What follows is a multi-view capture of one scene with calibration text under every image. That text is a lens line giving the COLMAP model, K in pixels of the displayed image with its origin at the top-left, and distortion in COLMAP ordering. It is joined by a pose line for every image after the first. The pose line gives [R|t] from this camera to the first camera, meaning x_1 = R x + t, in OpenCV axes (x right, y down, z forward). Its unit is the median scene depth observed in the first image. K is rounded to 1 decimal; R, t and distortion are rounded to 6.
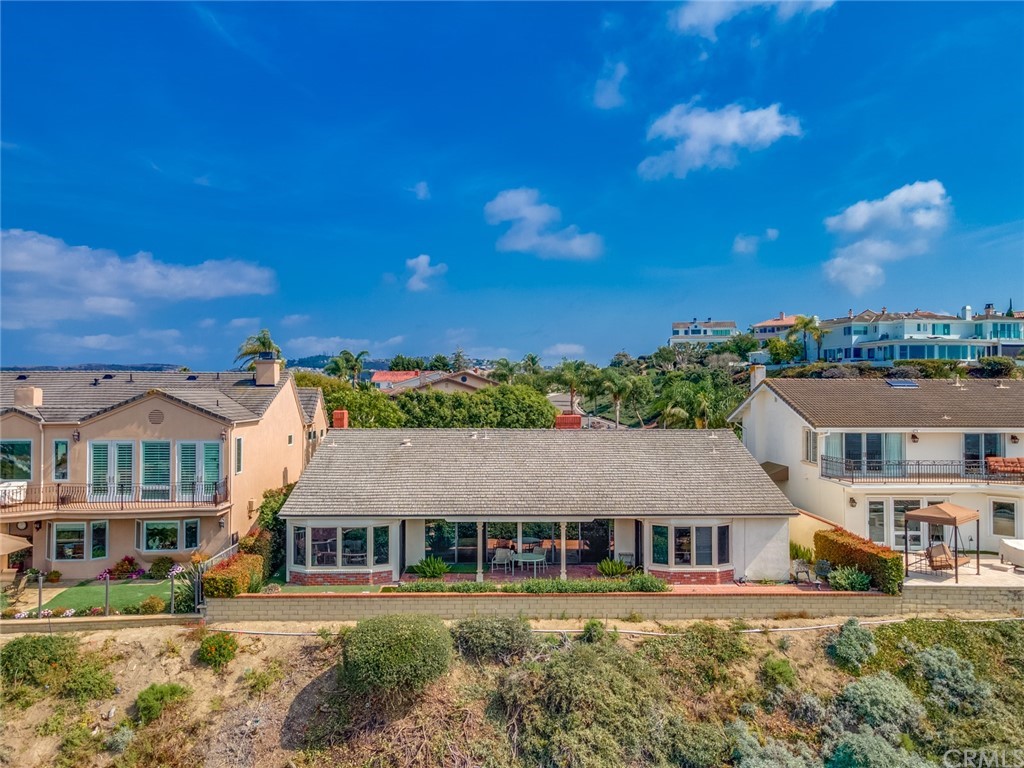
lens RADIAL K [[760.9, 0, 512.0], [0, 760.9, 384.0], [0, 0, 1]] dist [0.036203, 0.005190]
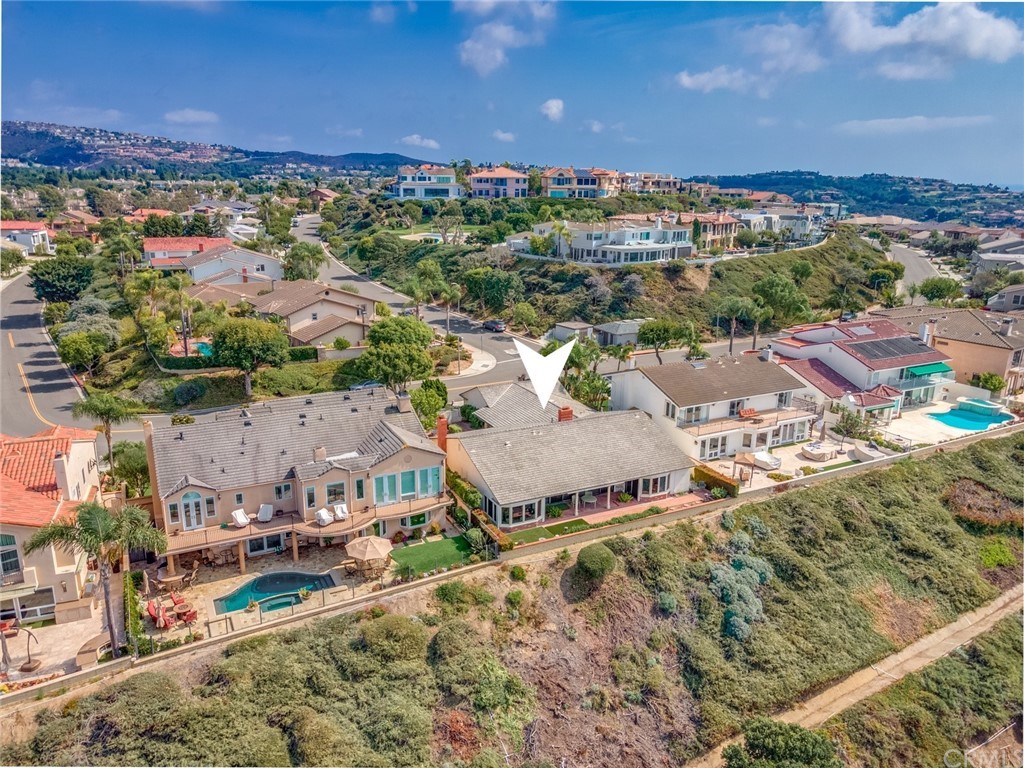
lens RADIAL K [[760.9, 0, 512.0], [0, 760.9, 384.0], [0, 0, 1]] dist [0.036203, 0.005190]
pose [[0.896144, -0.108275, 0.430352, -1.225418], [-0.020671, 0.958539, 0.284210, -0.795349], [-0.443282, -0.263588, 0.856751, -0.764370]]
